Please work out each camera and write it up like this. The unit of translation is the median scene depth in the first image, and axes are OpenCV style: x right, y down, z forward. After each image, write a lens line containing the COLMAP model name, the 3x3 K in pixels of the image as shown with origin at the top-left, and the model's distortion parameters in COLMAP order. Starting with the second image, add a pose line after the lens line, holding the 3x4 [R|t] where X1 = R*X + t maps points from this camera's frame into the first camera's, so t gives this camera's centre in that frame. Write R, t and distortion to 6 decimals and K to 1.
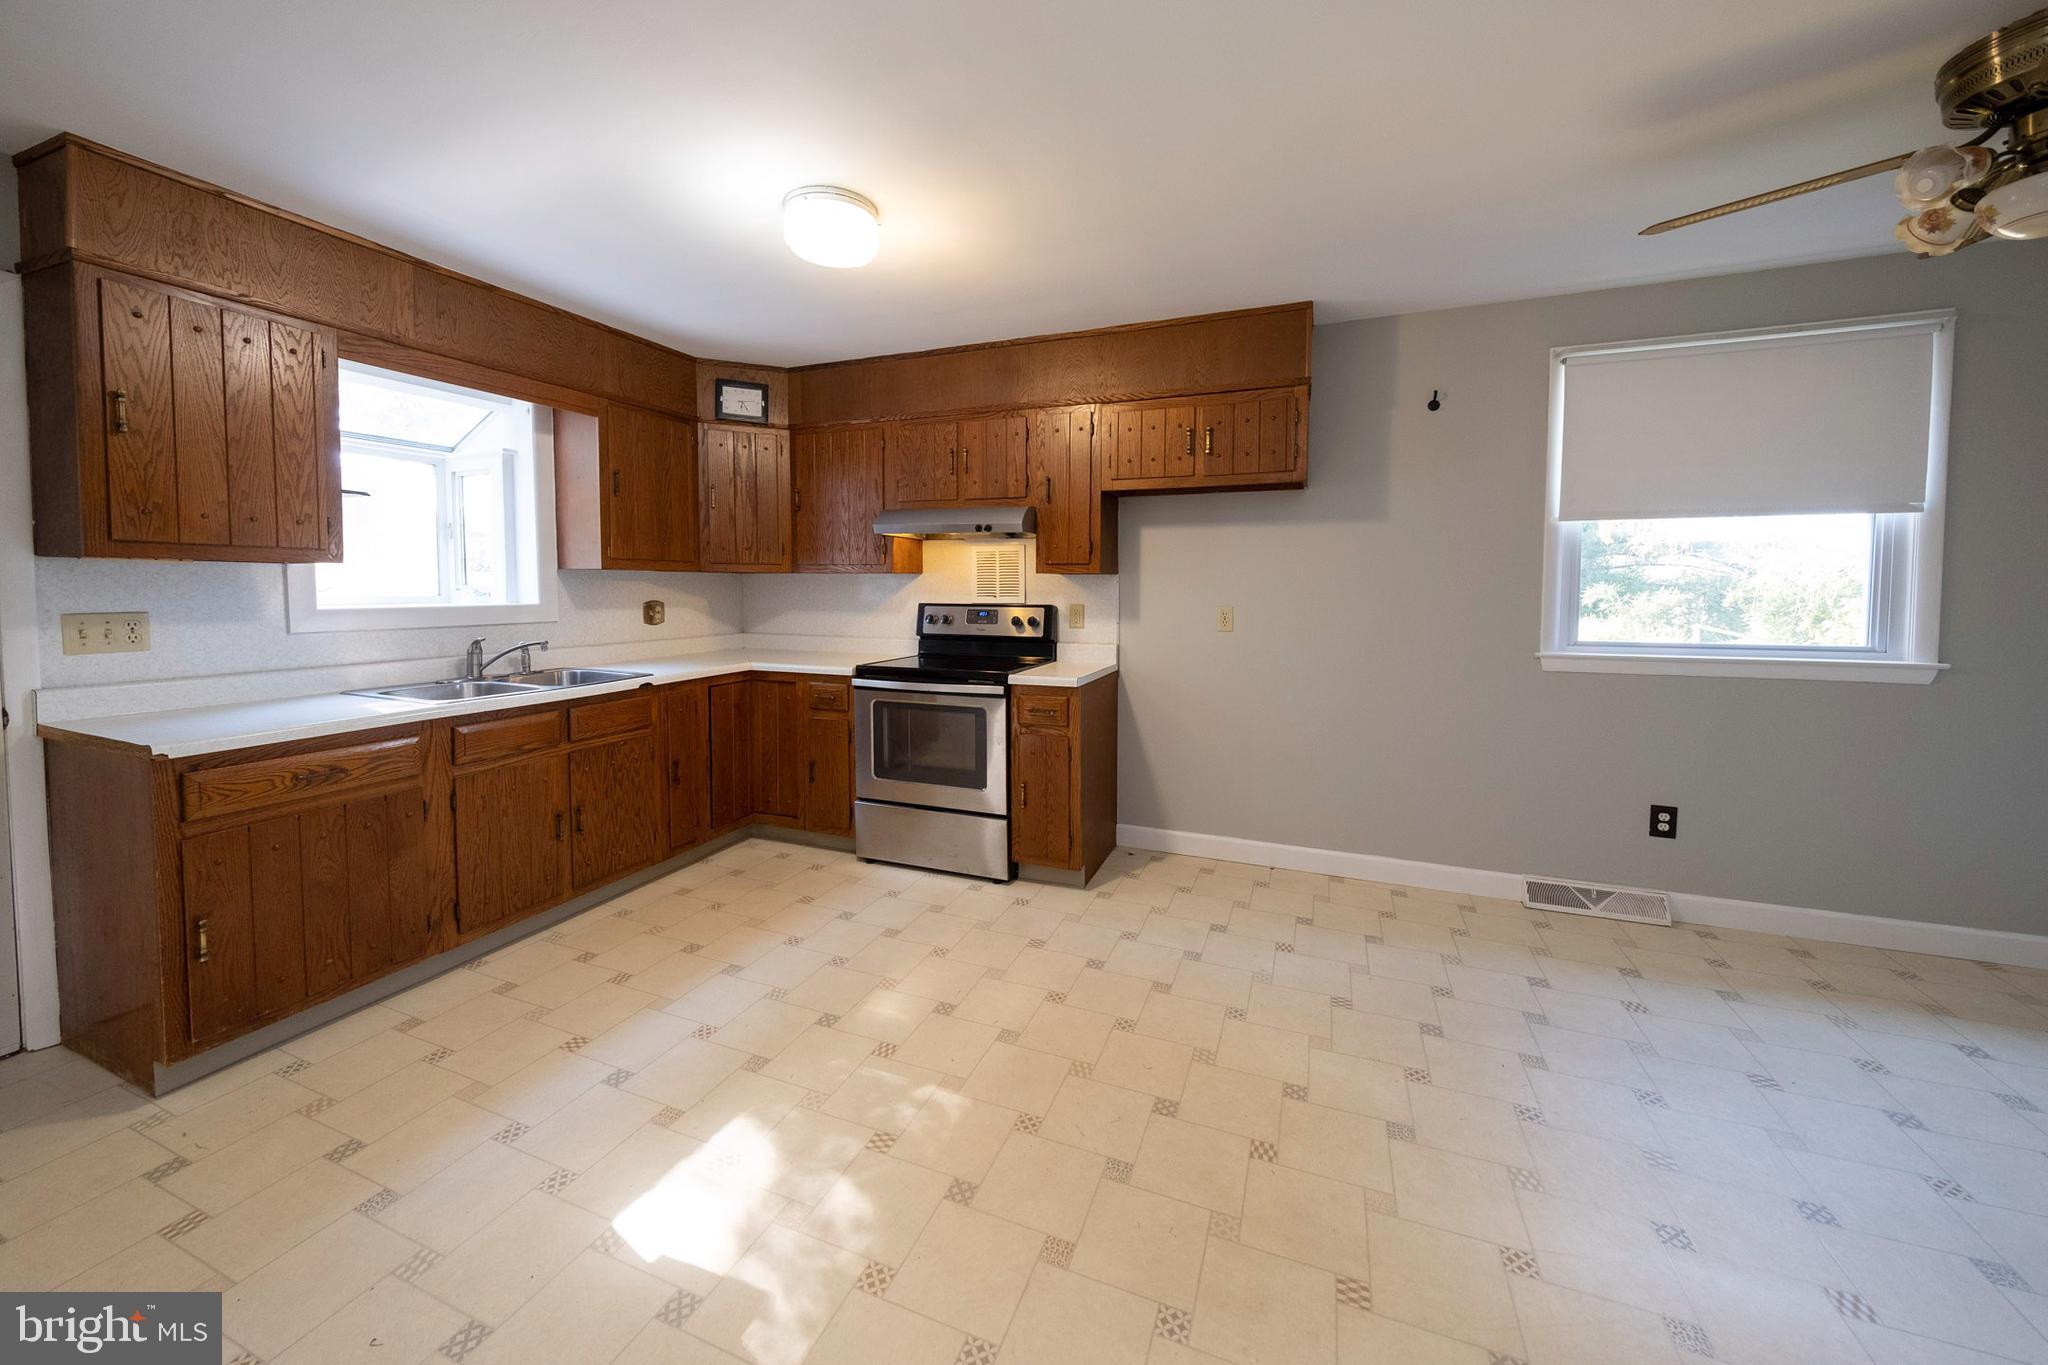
lens RADIAL K [[725.6, 0, 1030.9], [0, 725.6, 619.1], [0, 0, 1]] dist [0.001075, 0.000053]
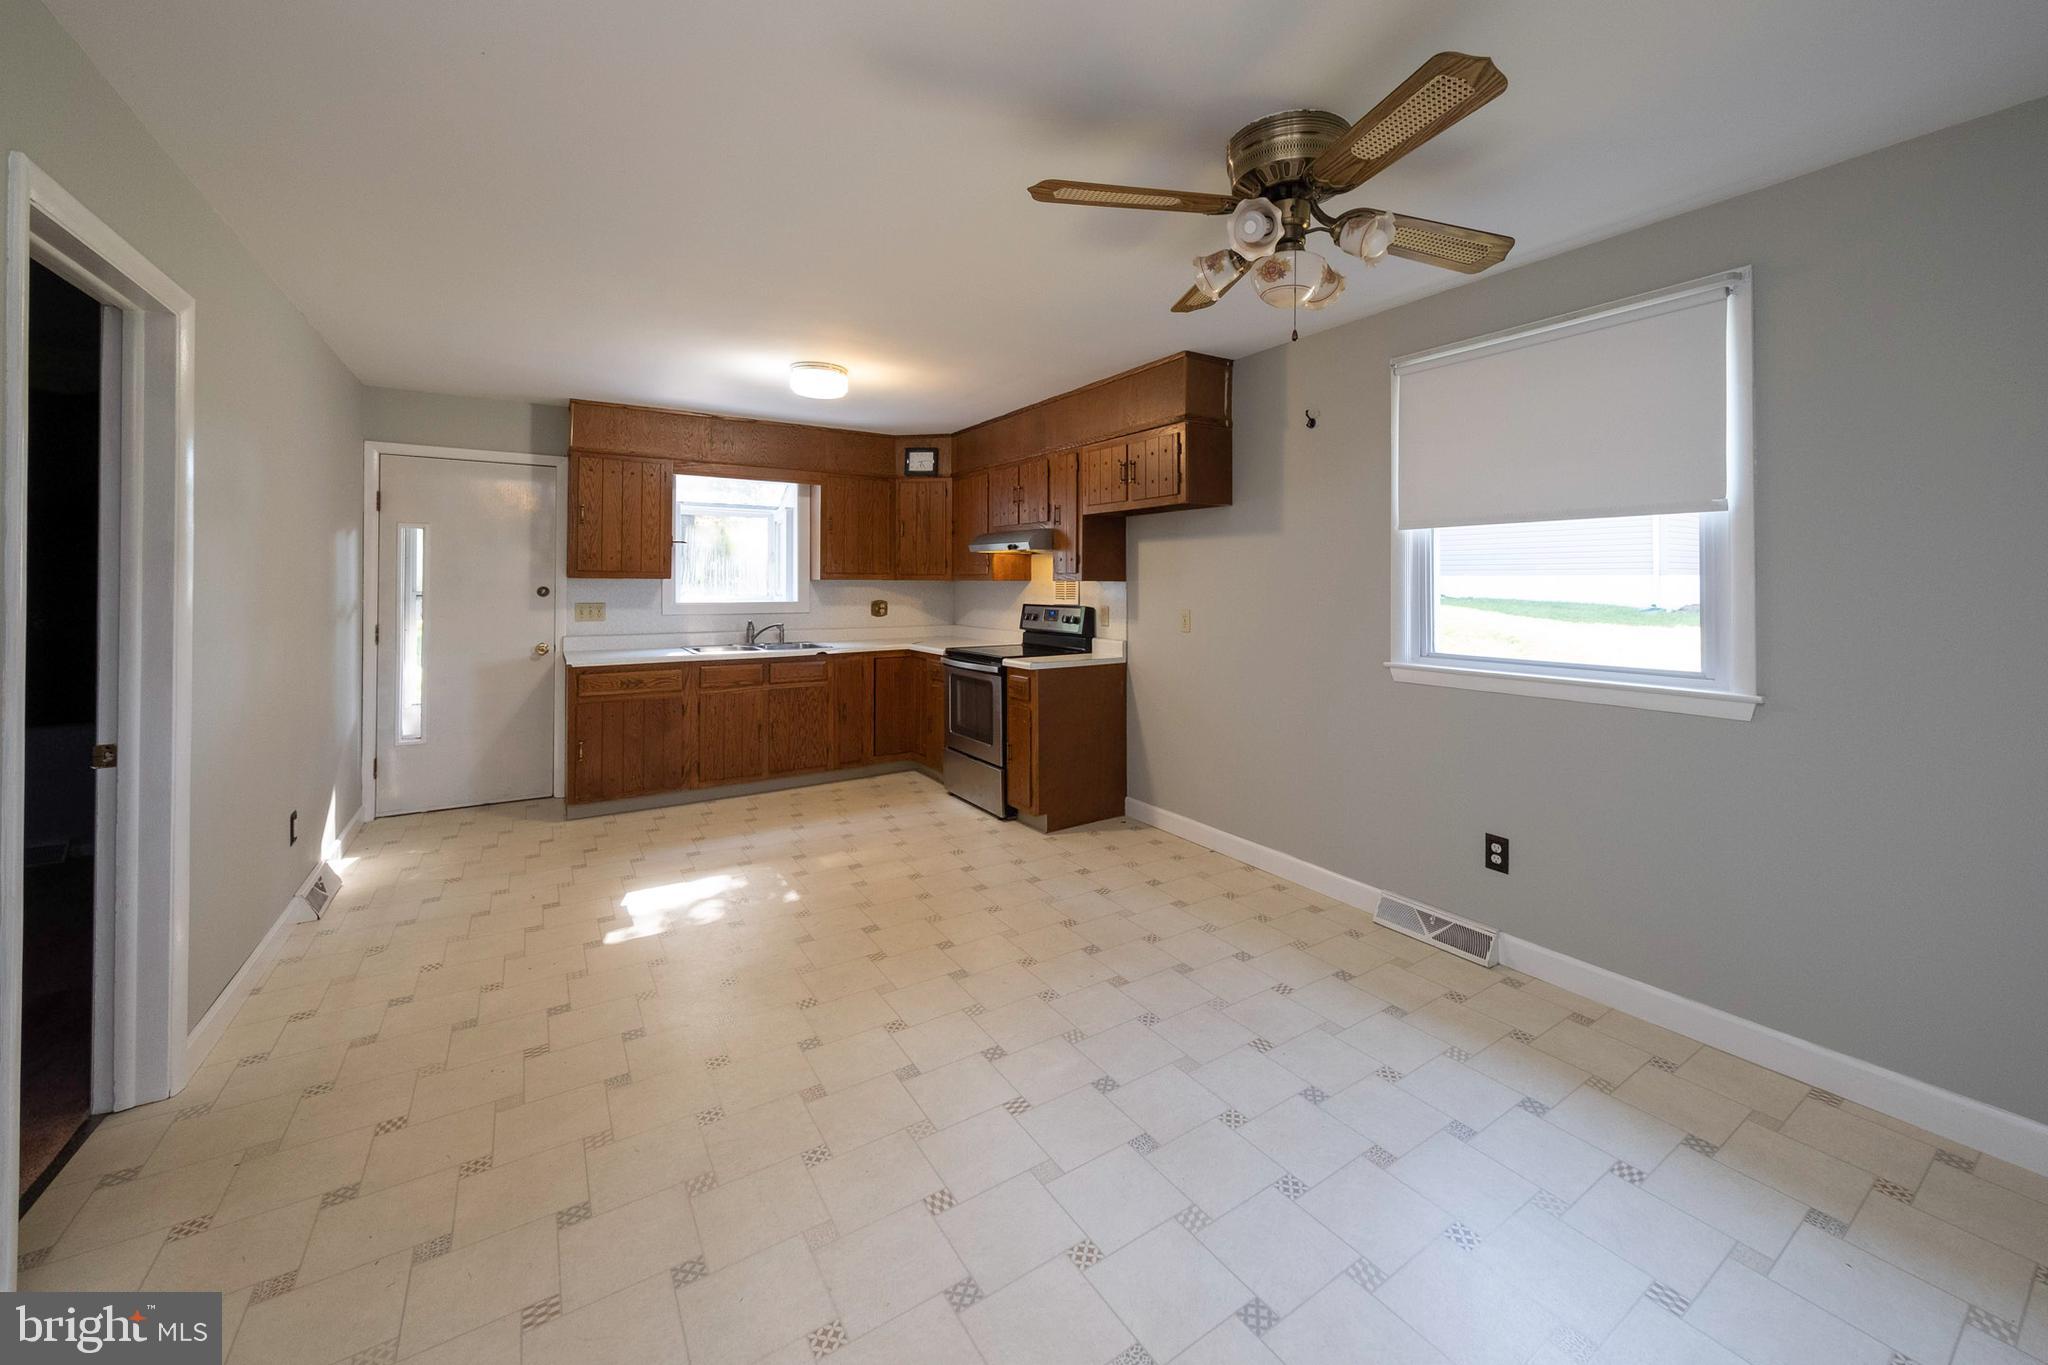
lens RADIAL K [[792.6, 0, 1110.3], [0, 792.6, 577.4], [0, 0, 1]] dist [0.019408, -0.000055]
pose [[0.839564, -0.004585, -0.543241, 0.939360], [-0.025538, 0.998526, -0.047896, -0.007428], [0.542660, 0.054085, 0.838209, -0.118510]]
